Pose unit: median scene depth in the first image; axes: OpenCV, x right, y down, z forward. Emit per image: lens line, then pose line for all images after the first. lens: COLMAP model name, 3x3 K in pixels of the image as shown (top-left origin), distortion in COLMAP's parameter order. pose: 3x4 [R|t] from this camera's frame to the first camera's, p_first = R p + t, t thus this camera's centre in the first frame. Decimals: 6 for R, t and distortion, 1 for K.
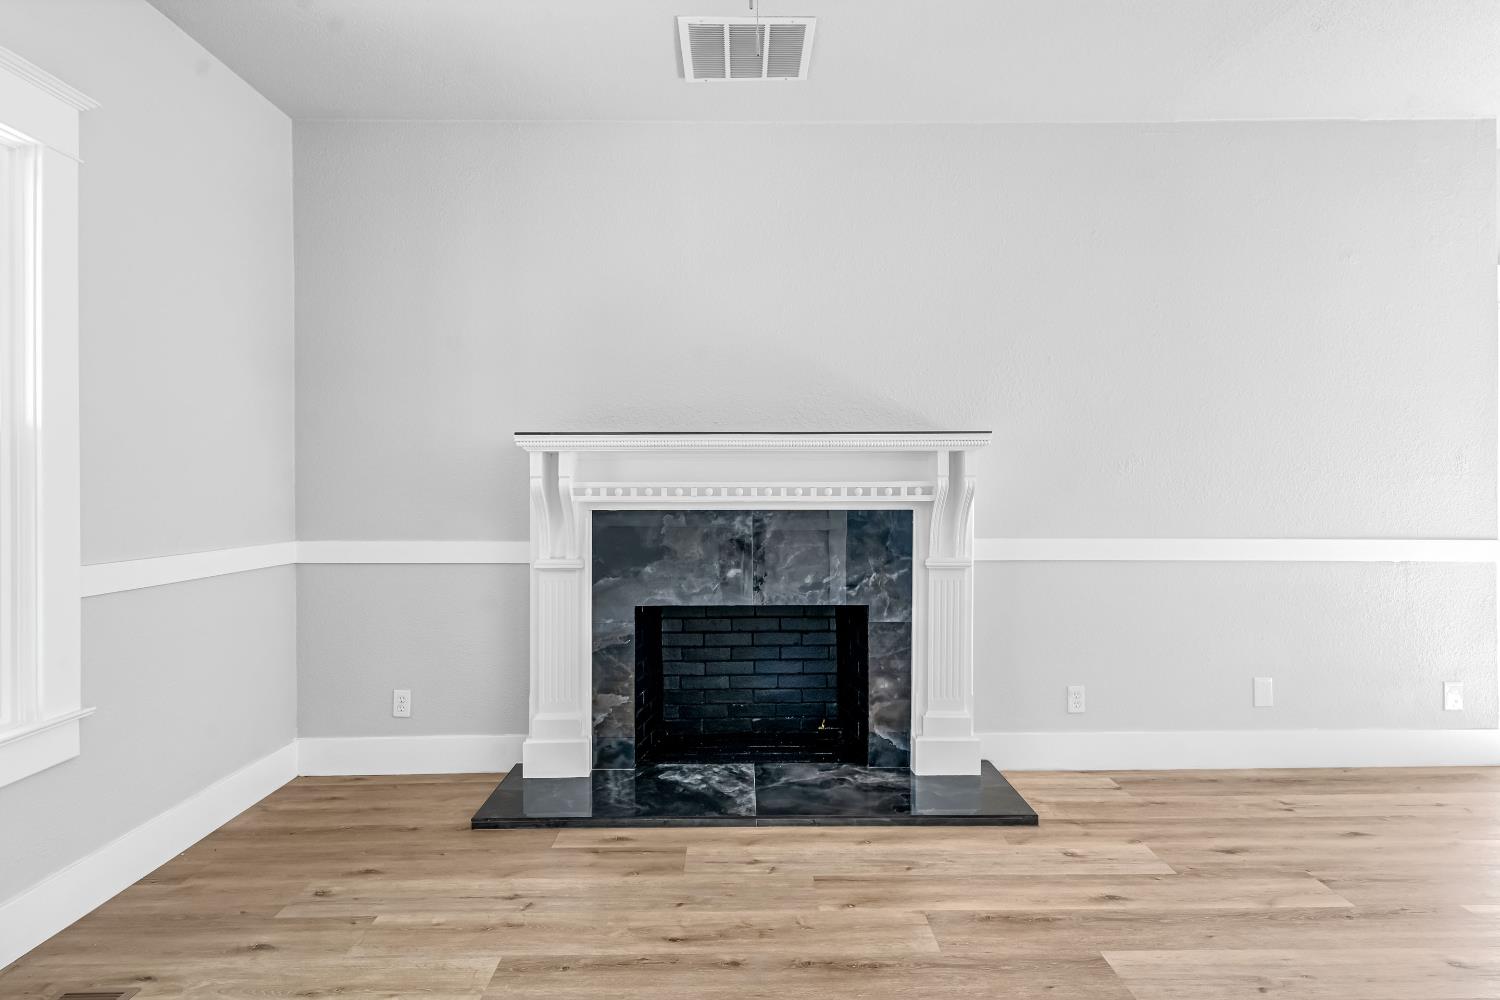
lens RADIAL K [[903.3, 0, 755.2], [0, 903.3, 489.0], [0, 0, 1]] dist [-0.001163, -0.001435]
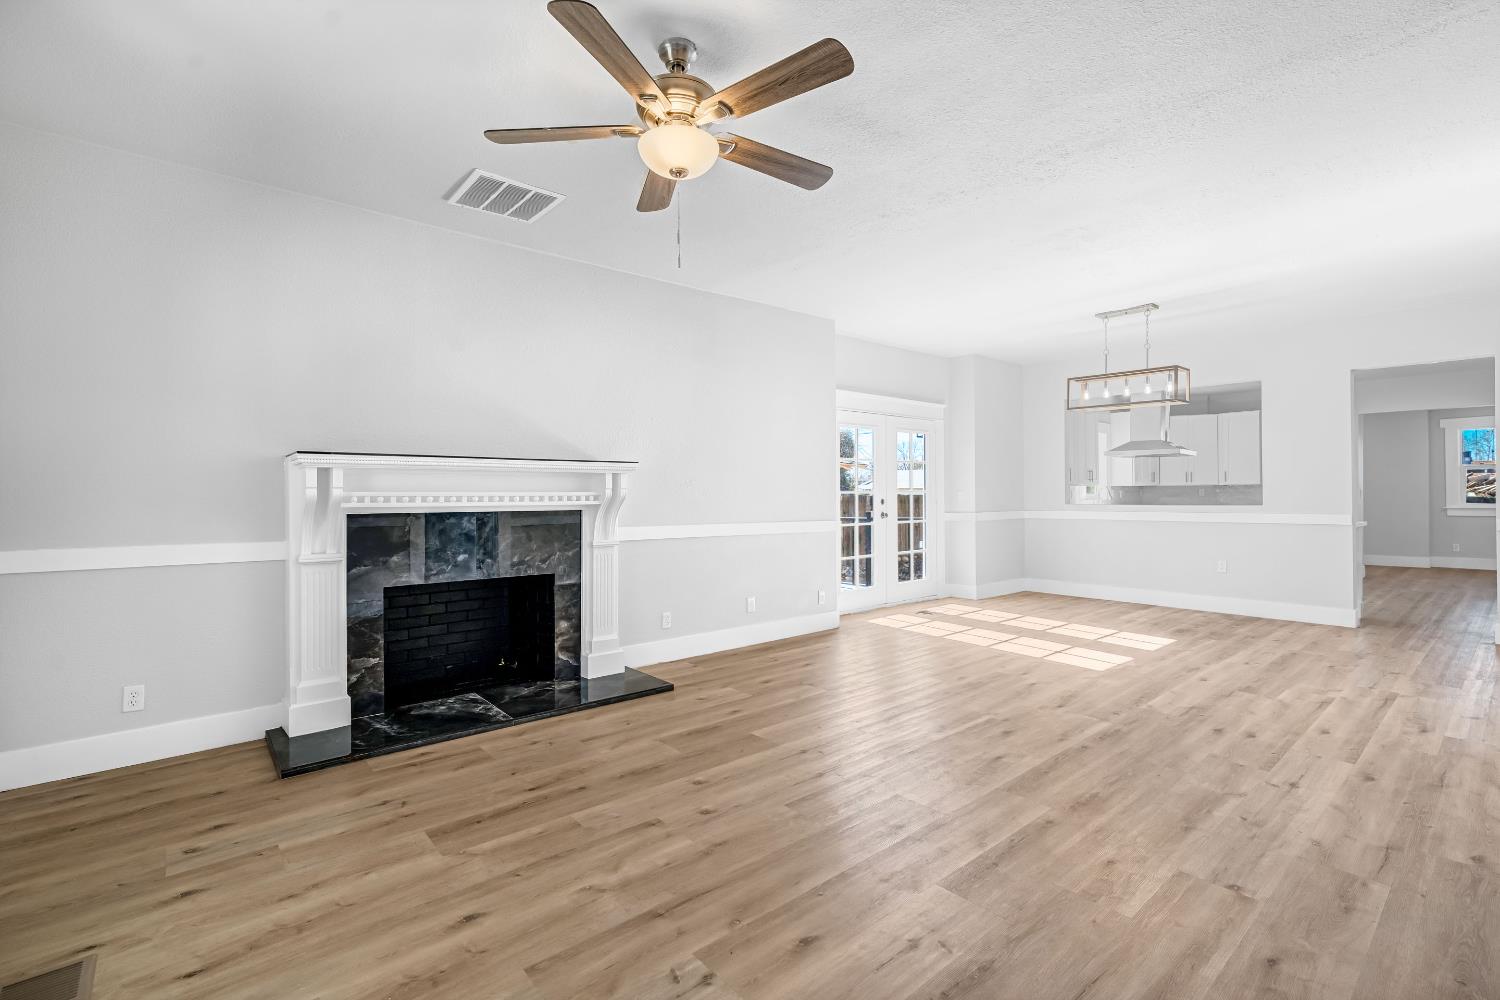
lens RADIAL K [[672.4, 0, 750.8], [0, 672.4, 493.4], [0, 0, 1]] dist [-0.004693, 0.000402]
pose [[0.768840, 0.001501, 0.639440, -0.345273], [0.001852, 0.999988, -0.004573, -0.000251], [-0.639439, 0.004700, 0.768828, -0.079320]]
